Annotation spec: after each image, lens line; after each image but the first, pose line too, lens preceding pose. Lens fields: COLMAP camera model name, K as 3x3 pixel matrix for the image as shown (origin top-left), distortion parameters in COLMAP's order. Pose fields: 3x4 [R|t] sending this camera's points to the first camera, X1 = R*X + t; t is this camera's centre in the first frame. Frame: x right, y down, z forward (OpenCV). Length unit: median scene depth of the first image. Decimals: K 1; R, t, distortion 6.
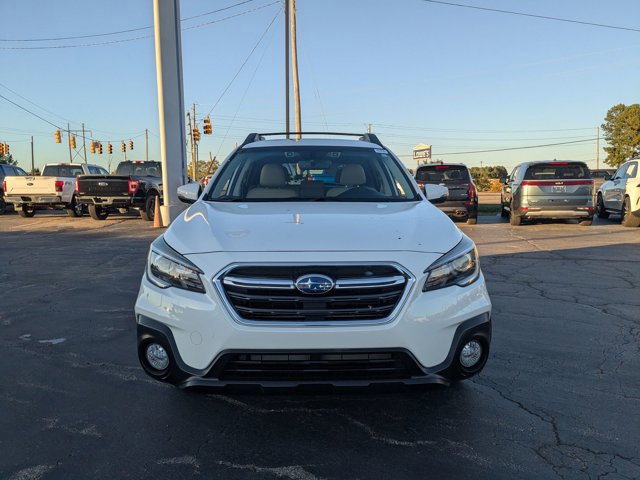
lens RADIAL K [[517.3, 0, 322.6], [0, 517.3, 241.7], [0, 0, 1]] dist [0.035791, -0.071671]
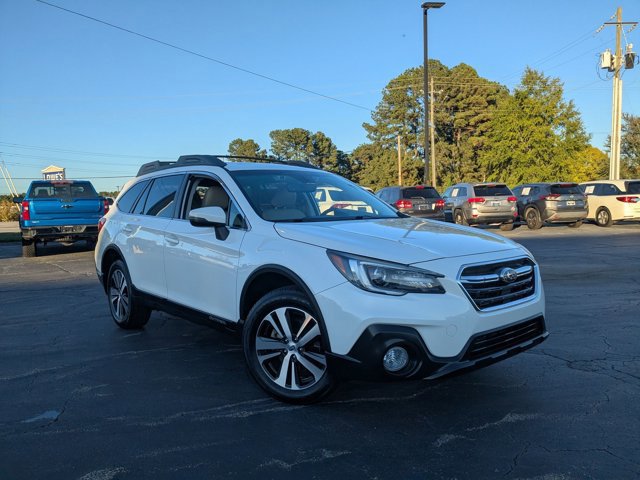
lens RADIAL K [[517.3, 0, 321.4], [0, 517.3, 240.5], [0, 0, 1]] dist [0.035791, -0.071671]
pose [[0.757398, -0.055317, 0.650606, -1.109979], [0.087757, 0.995989, -0.017479, -0.023503], [-0.647030, 0.070334, 0.759214, 0.243366]]
